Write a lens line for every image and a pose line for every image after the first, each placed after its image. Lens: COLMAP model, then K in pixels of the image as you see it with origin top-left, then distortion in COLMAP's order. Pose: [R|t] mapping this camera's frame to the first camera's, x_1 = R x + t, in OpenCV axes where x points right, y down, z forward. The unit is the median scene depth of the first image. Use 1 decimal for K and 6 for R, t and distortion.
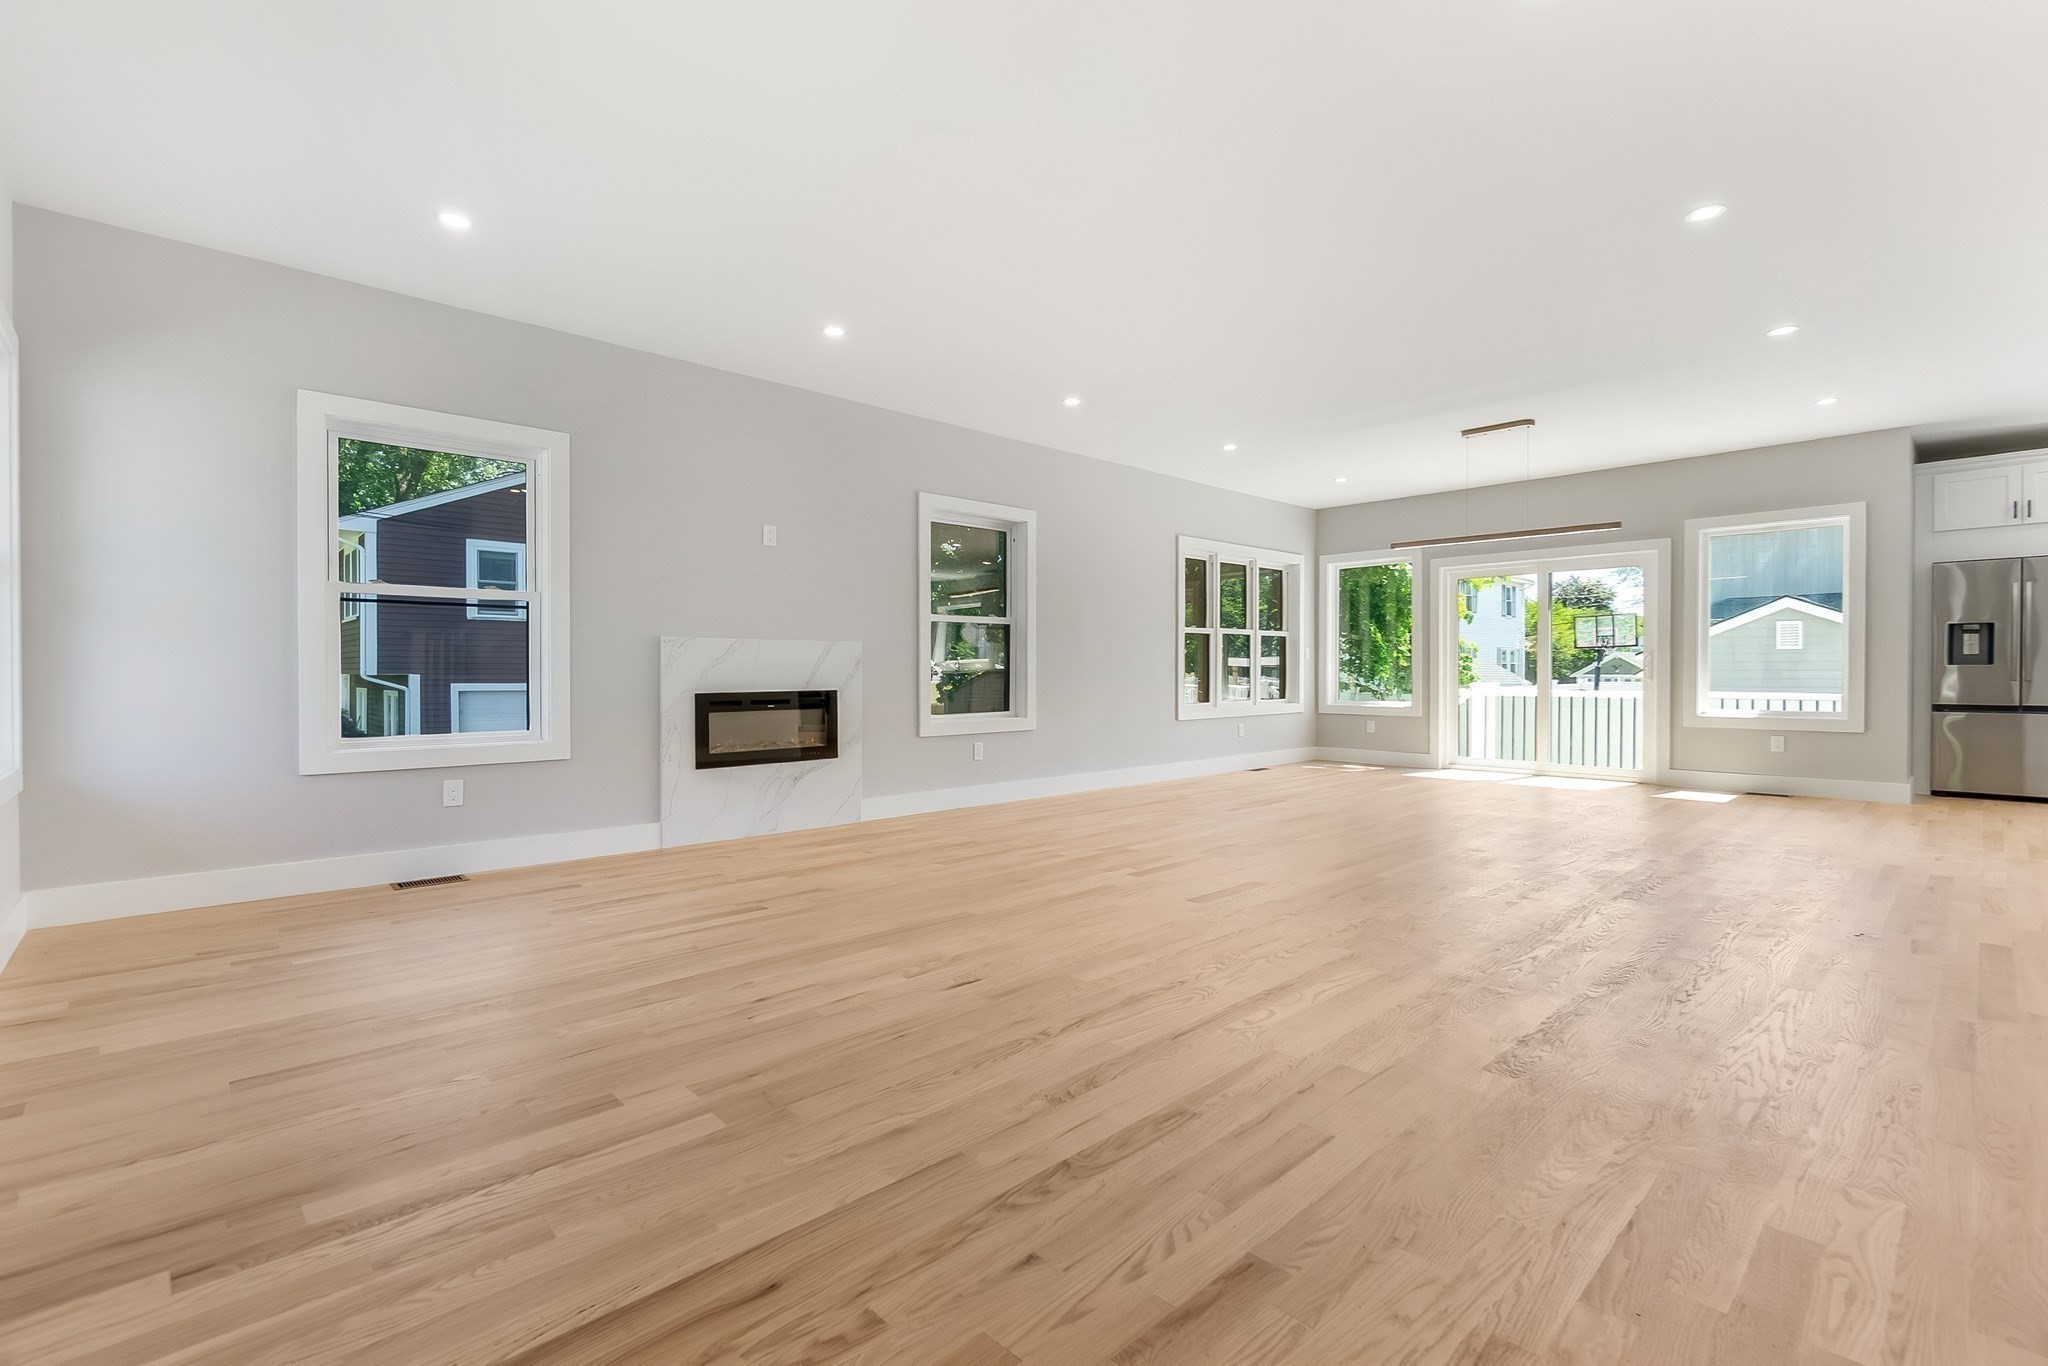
lens RADIAL K [[888.1, 0, 1024.0], [0, 888.1, 683.0], [0, 0, 1]] dist [-0.000830, -0.000053]
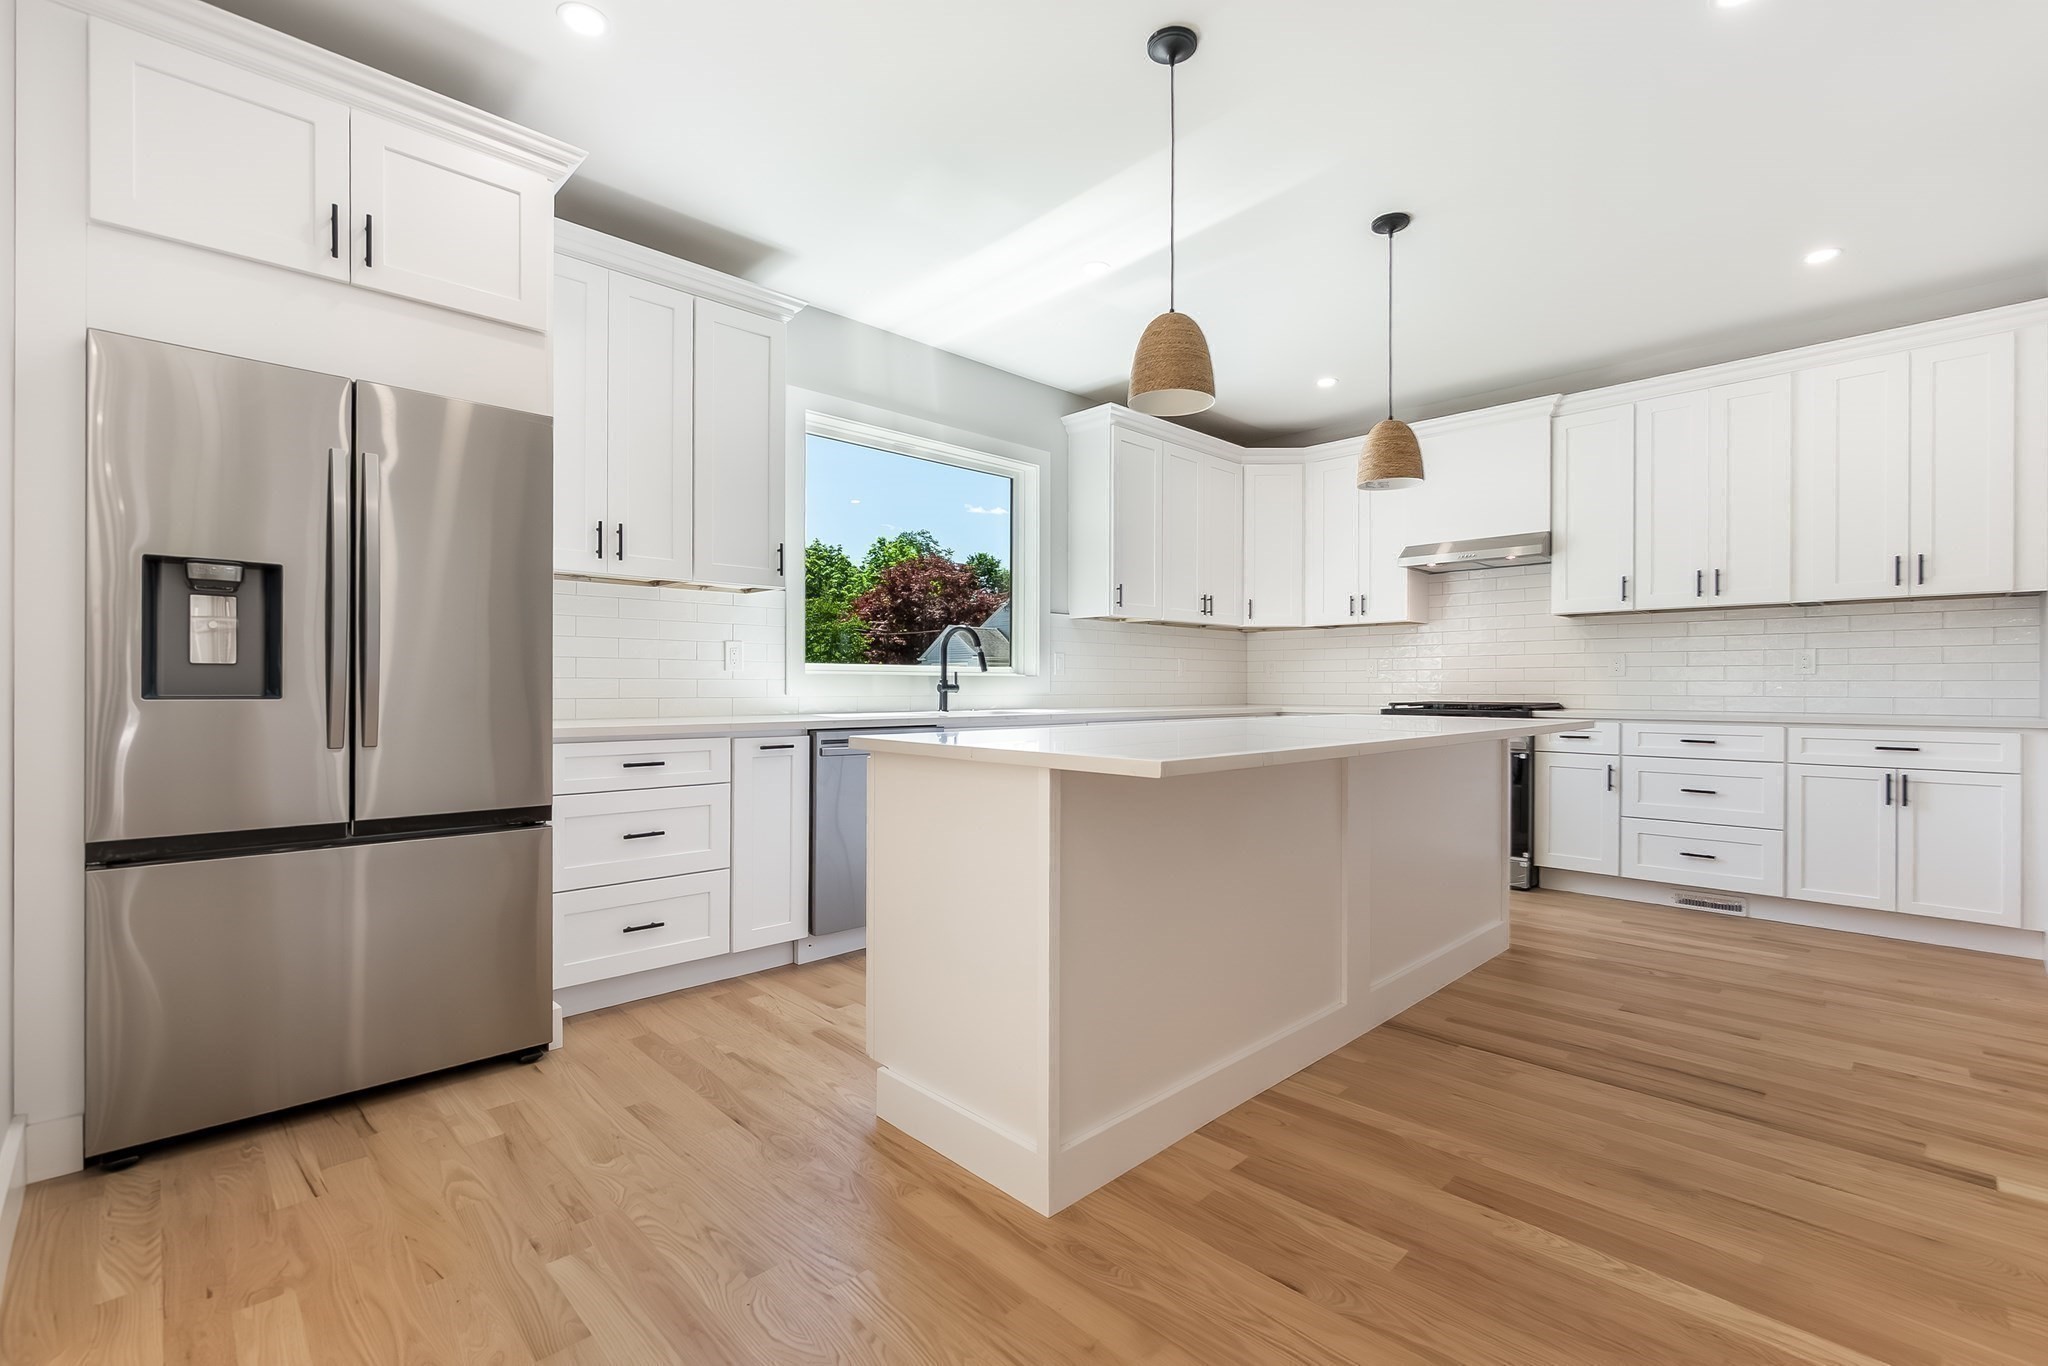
lens RADIAL K [[917.6, 0, 1024.0], [0, 917.6, 683.0], [0, 0, 1]] dist [-0.007381, 0.000050]
pose [[-0.016429, 0.005341, 0.999851, 0.755184], [0.011500, 0.999921, -0.005152, -0.021296], [-0.999799, 0.011414, -0.016489, 0.732091]]
